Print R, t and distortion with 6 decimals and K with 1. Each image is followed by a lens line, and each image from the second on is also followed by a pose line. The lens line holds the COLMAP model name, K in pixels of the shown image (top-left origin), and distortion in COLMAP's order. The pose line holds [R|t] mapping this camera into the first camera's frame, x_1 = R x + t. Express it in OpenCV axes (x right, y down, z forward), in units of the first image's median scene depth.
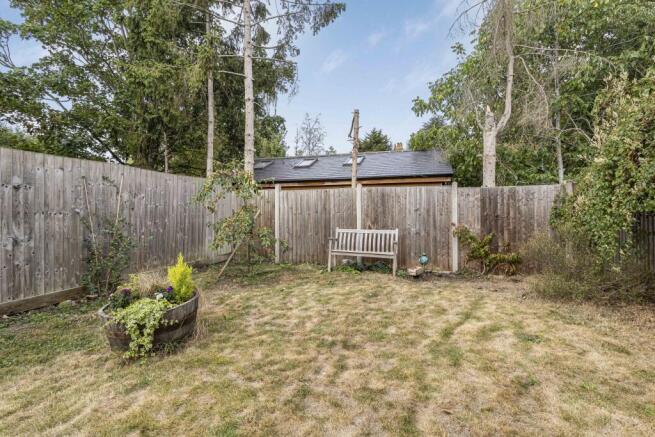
lens RADIAL K [[326.9, 0, 330.1], [0, 326.9, 208.0], [0, 0, 1]] dist [0.001131, 0.000225]
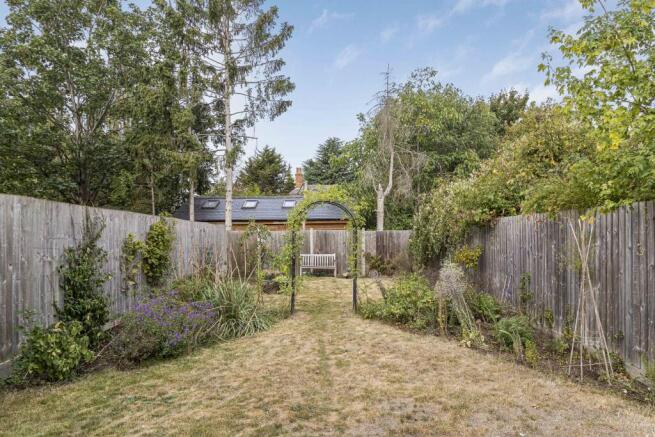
lens RADIAL K [[402.0, 0, 330.8], [0, 402.0, 240.0], [0, 0, 1]] dist [-0.001757, -0.000767]
pose [[0.947850, -0.007194, 0.318634, -0.490913], [0.000936, 0.999804, 0.019787, -0.051378], [-0.318714, -0.018457, 0.947671, -1.039546]]
